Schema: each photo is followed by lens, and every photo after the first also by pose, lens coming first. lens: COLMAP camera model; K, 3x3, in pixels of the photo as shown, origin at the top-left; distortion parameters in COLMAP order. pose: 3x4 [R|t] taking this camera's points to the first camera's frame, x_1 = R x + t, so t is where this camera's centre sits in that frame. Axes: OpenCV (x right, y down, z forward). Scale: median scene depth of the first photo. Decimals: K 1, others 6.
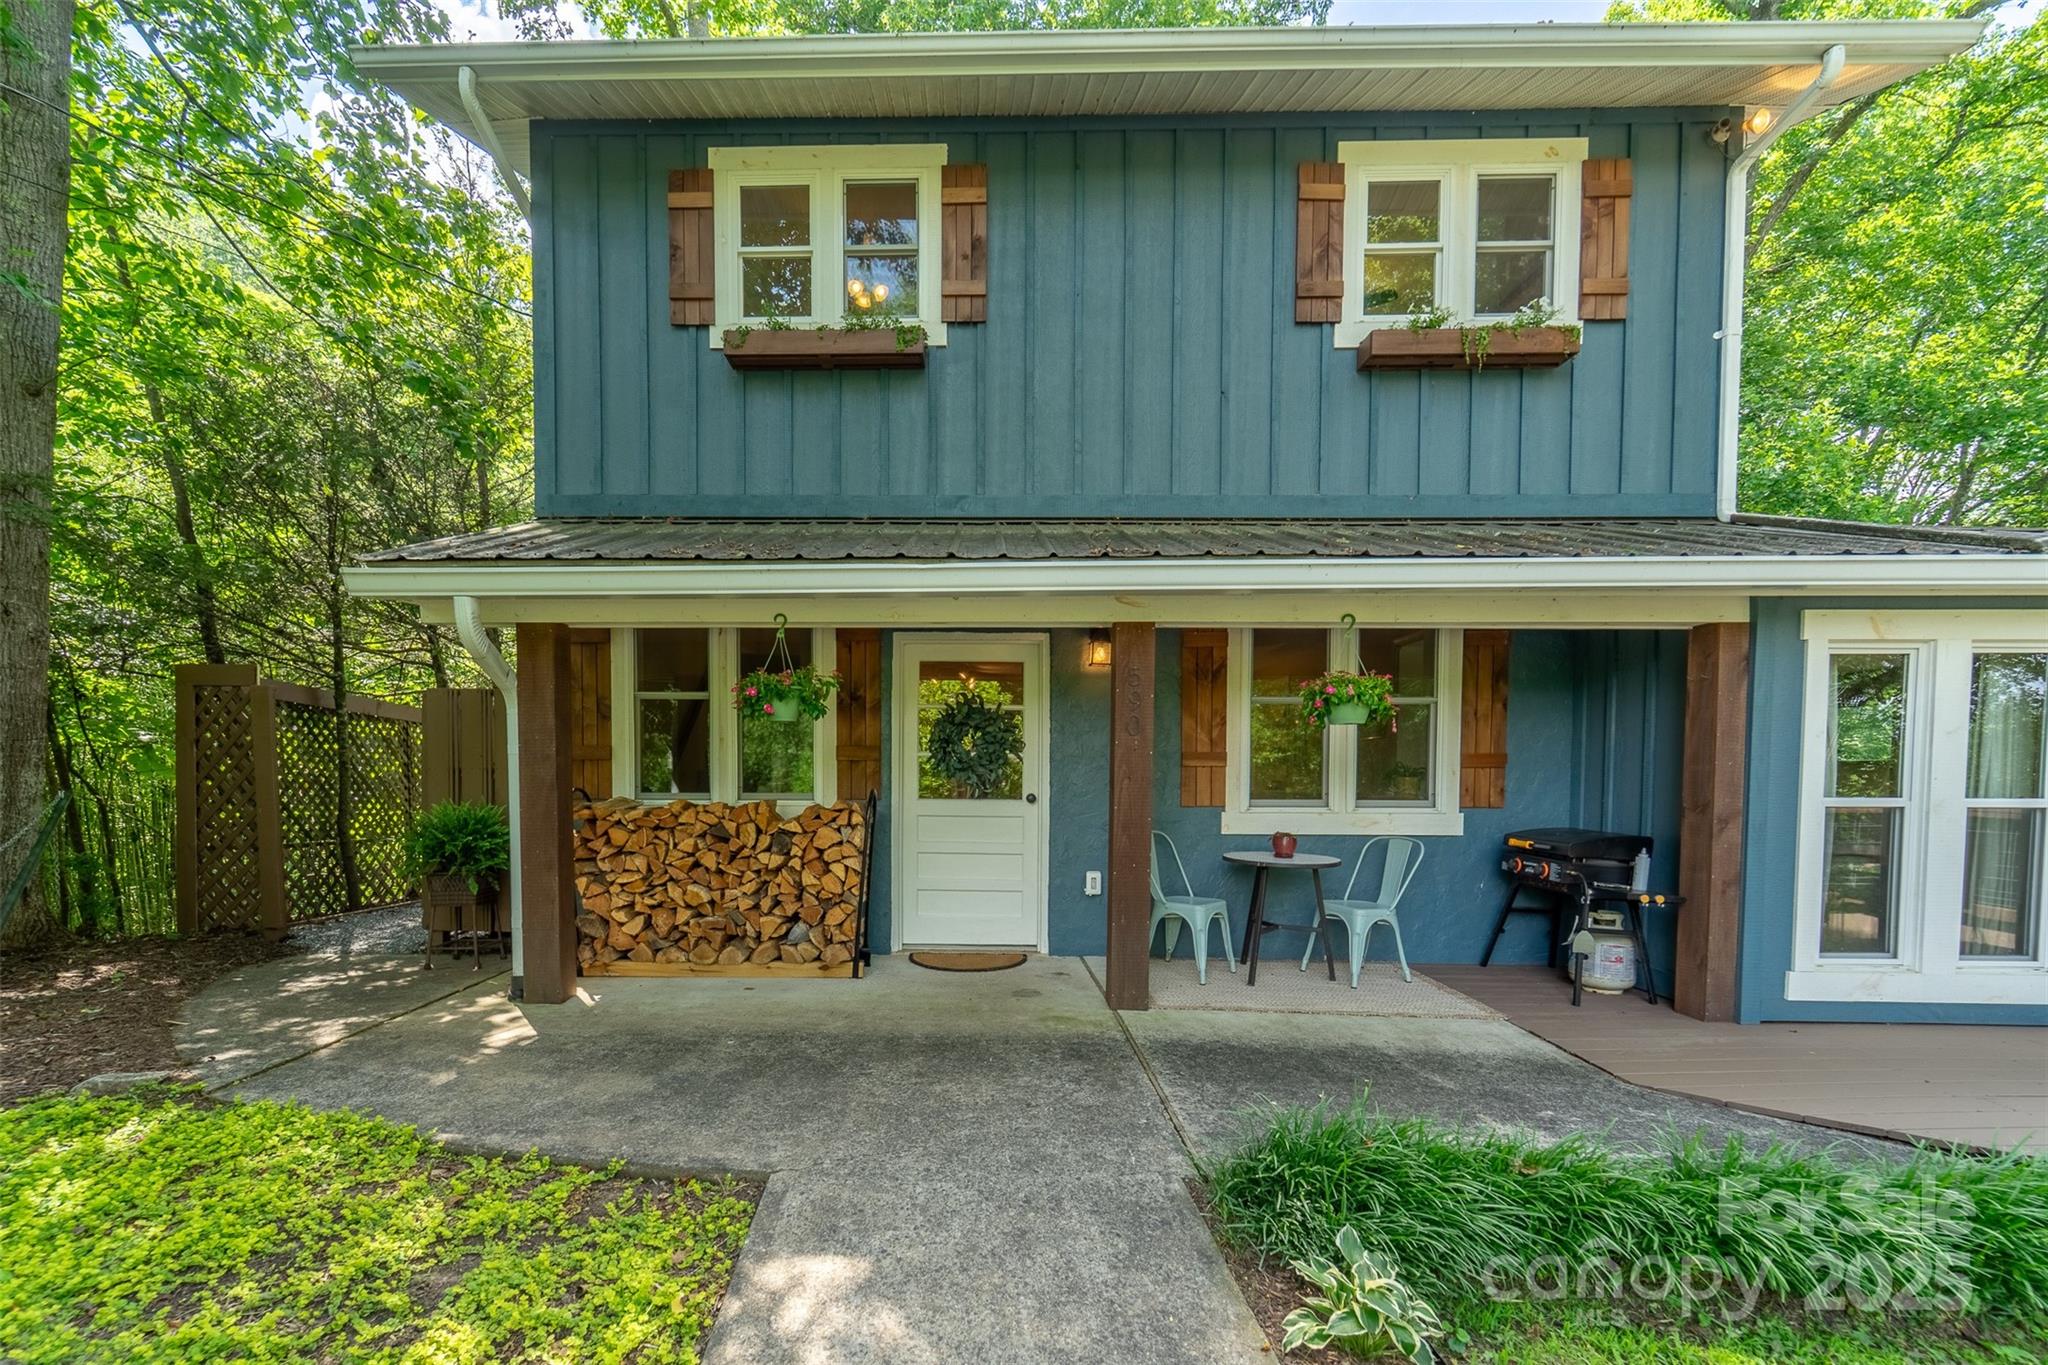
lens RADIAL K [[858.8, 0, 988.4], [0, 858.8, 799.7], [0, 0, 1]] dist [-0.000459, -0.000135]
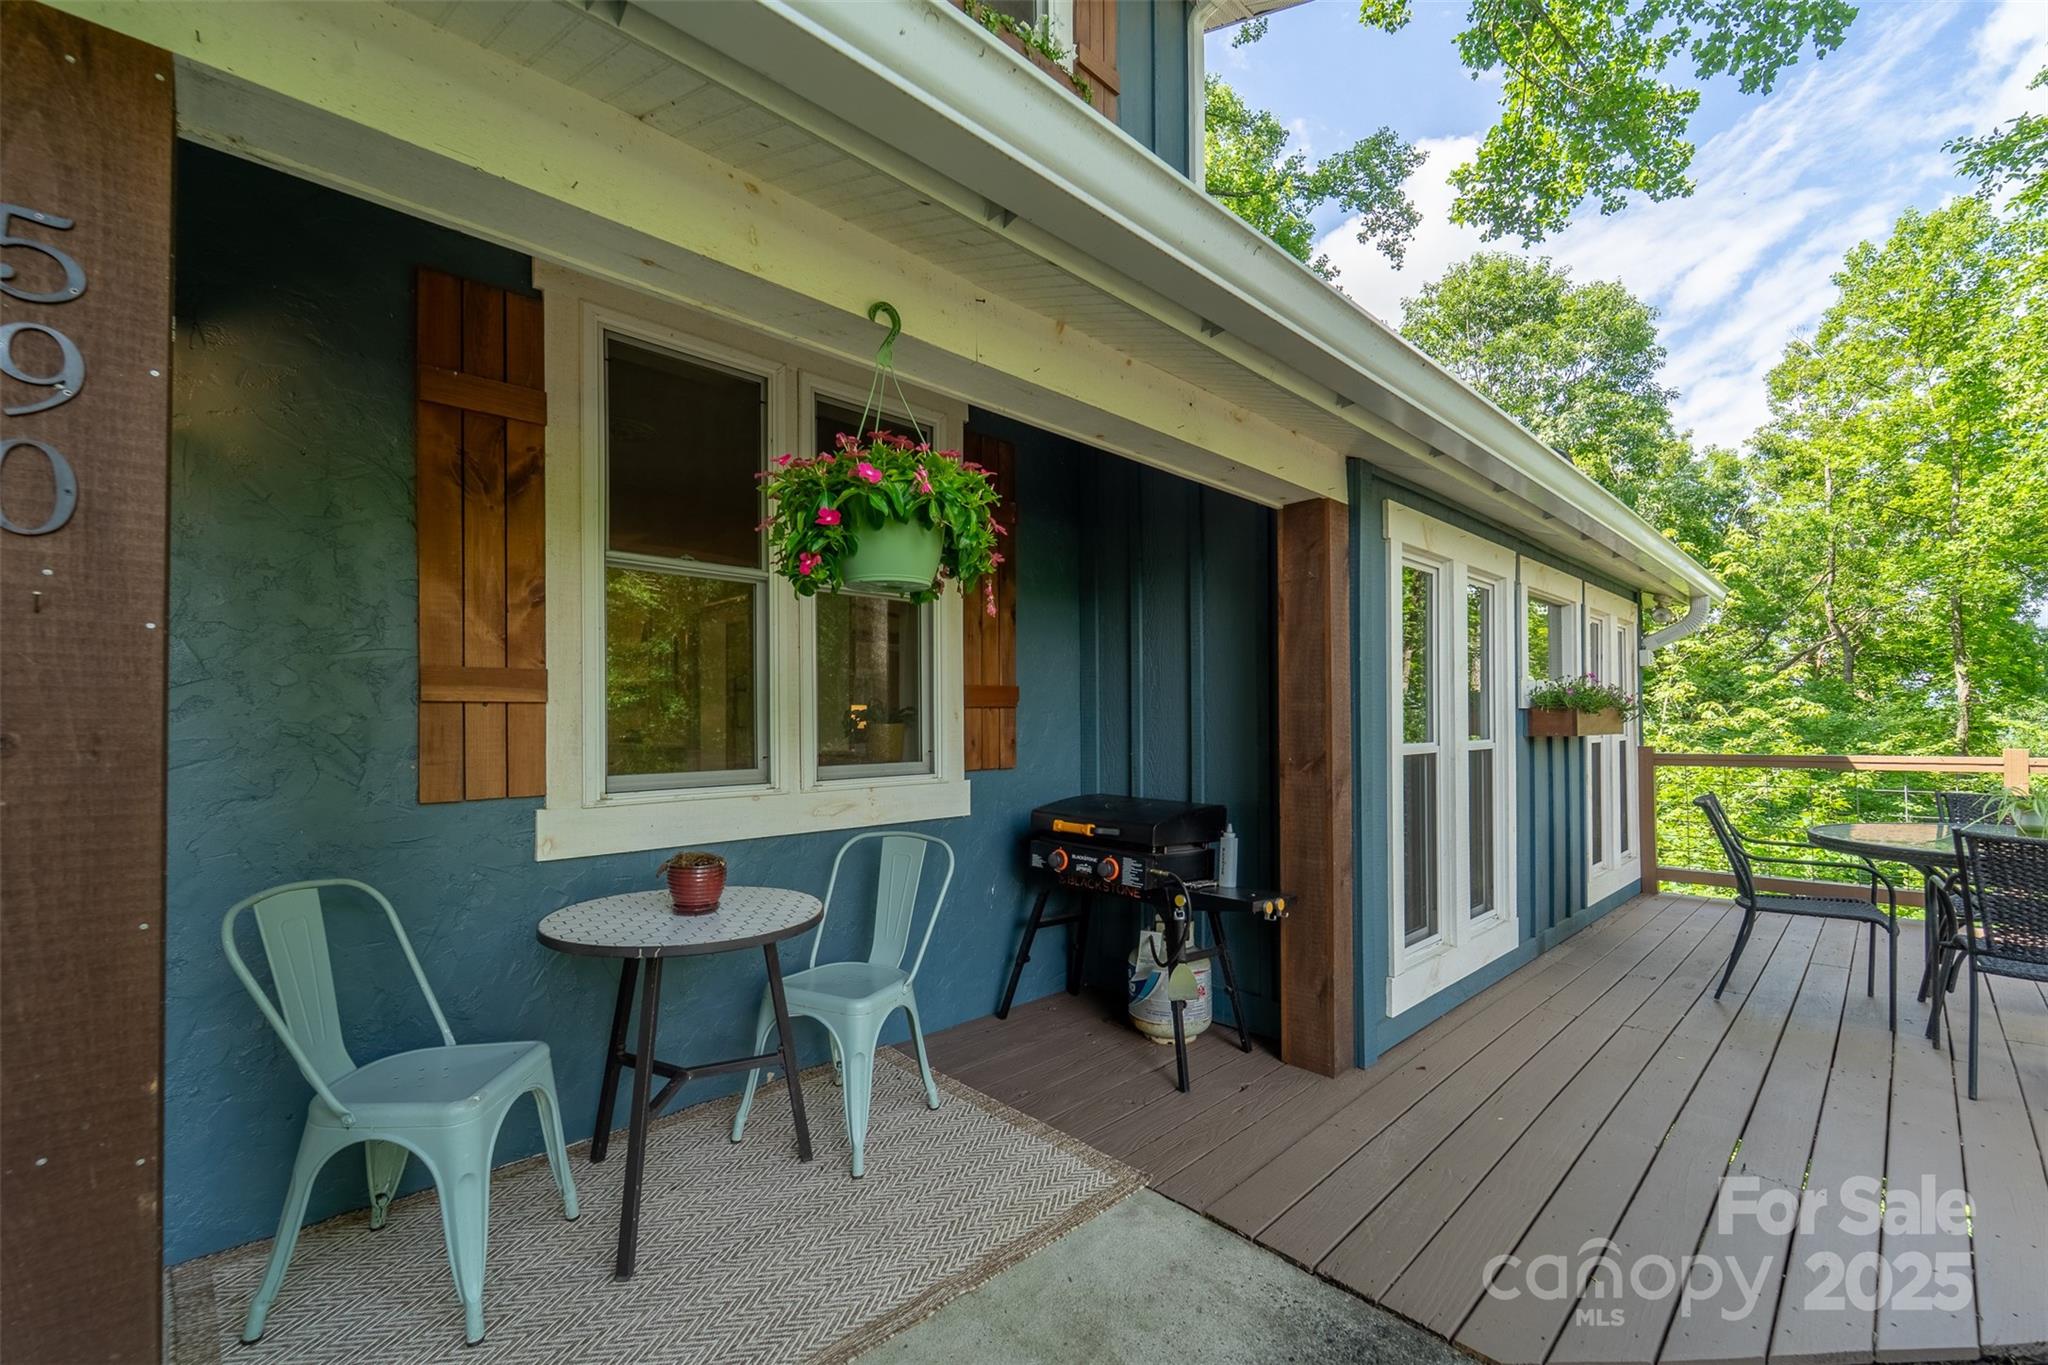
lens RADIAL K [[832.1, 0, 1030.5], [0, 832.1, 717.6], [0, 0, 1]] dist [-0.002262, -0.000506]
pose [[0.708811, -0.005572, 0.705376, 0.169471], [0.029516, 0.999327, -0.021766, -0.016711], [-0.704780, 0.036248, 0.708499, 0.585247]]
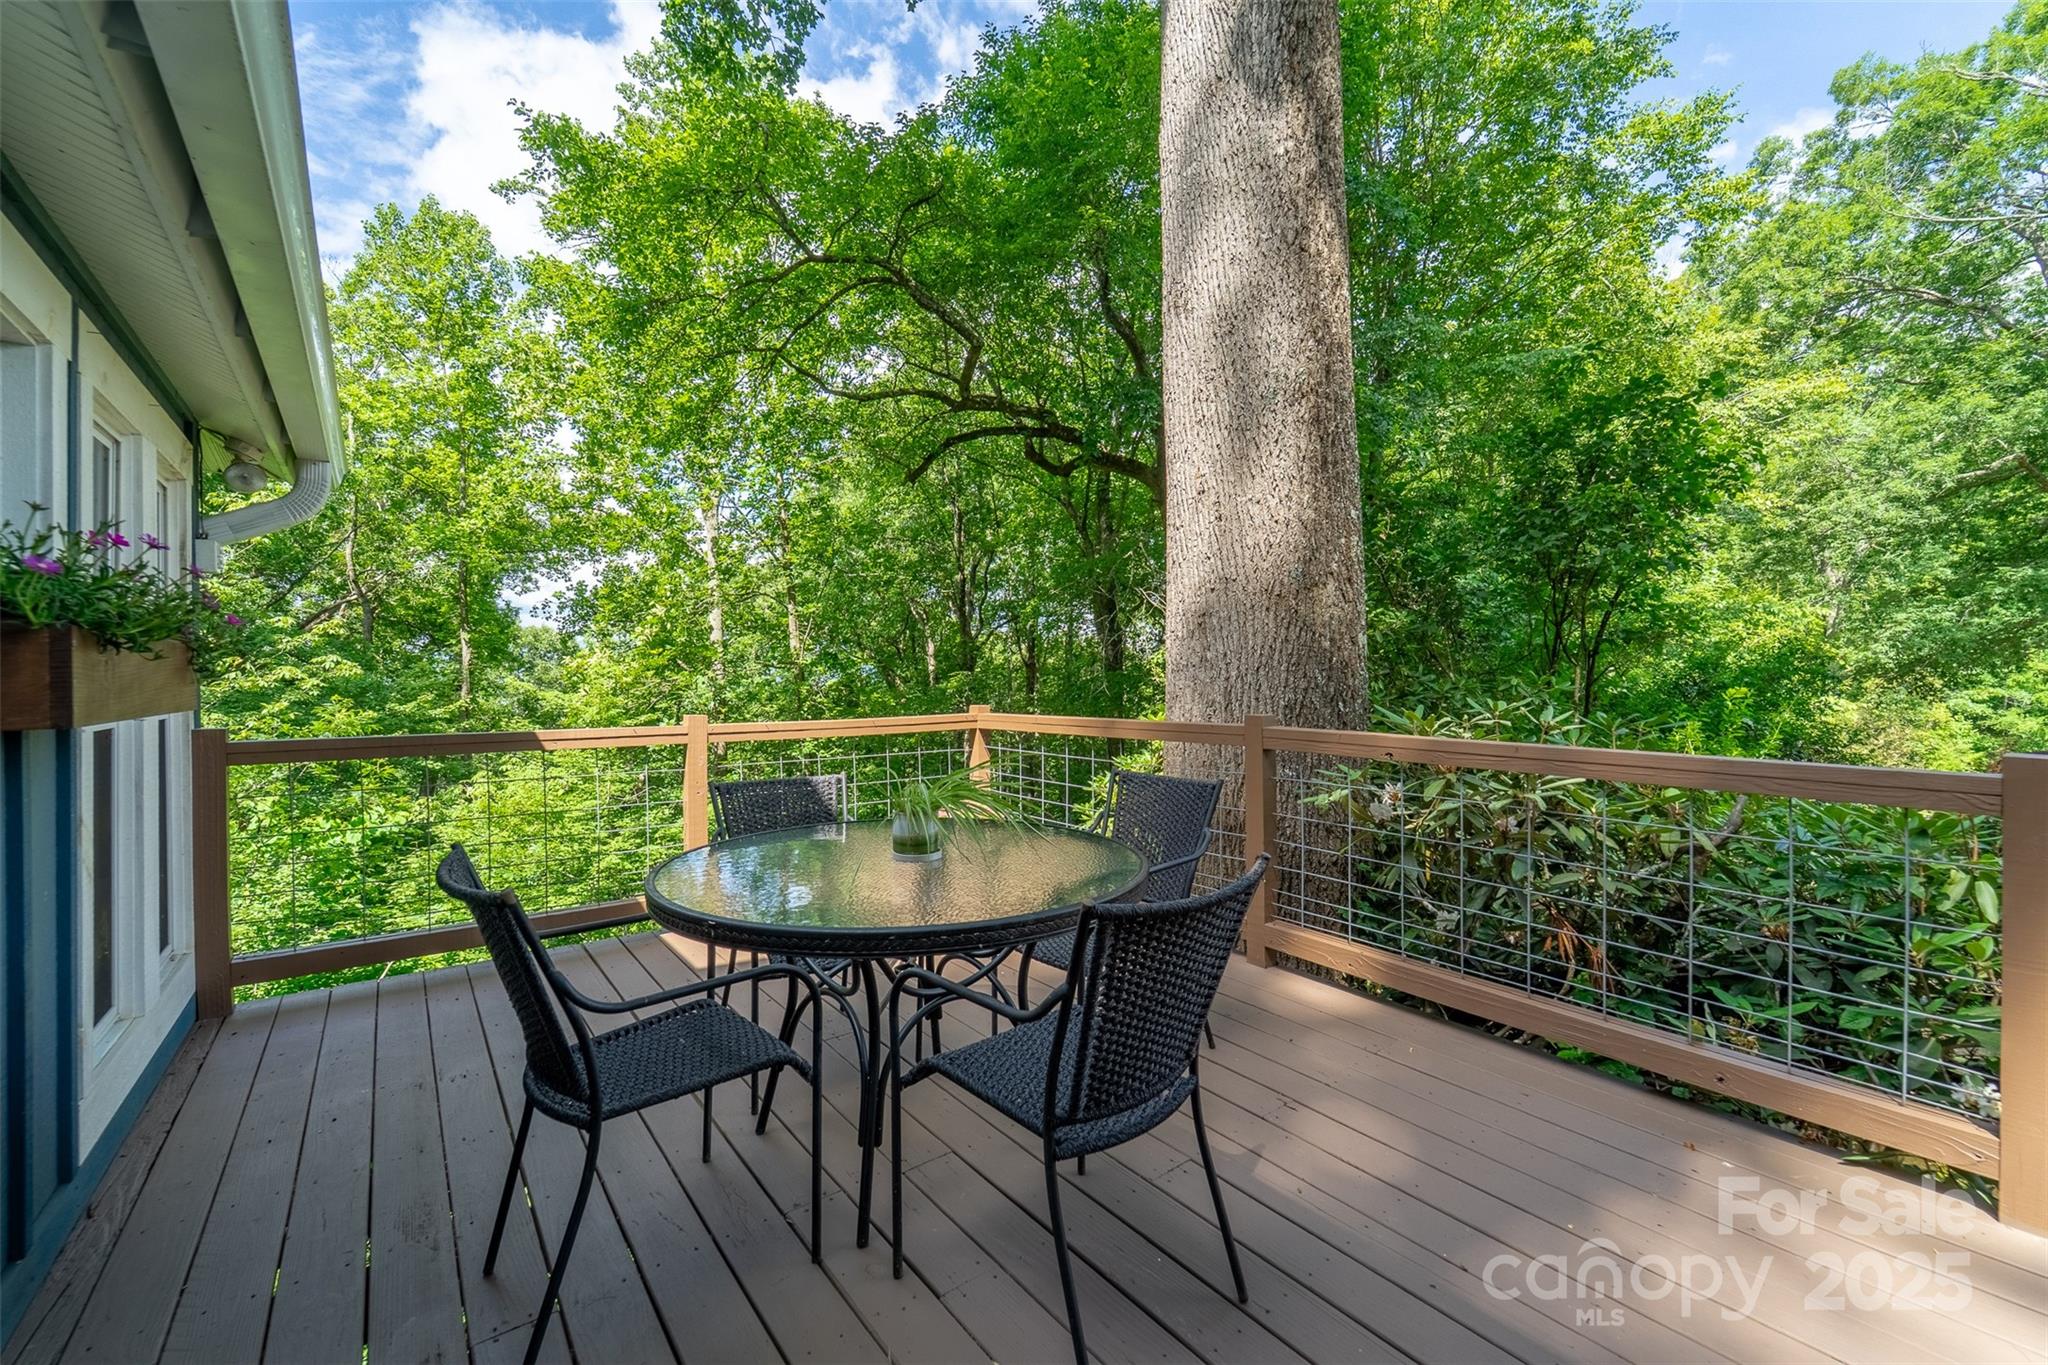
lens RADIAL K [[849.8, 0, 1026.2], [0, 849.8, 688.9], [0, 0, 1]] dist [-0.000025, -0.000026]
pose [[-0.618465, -0.014883, 0.785671, 0.759112], [0.014310, 0.999442, 0.030196, -0.014759], [-0.785682, 0.029918, -0.617907, 0.718479]]
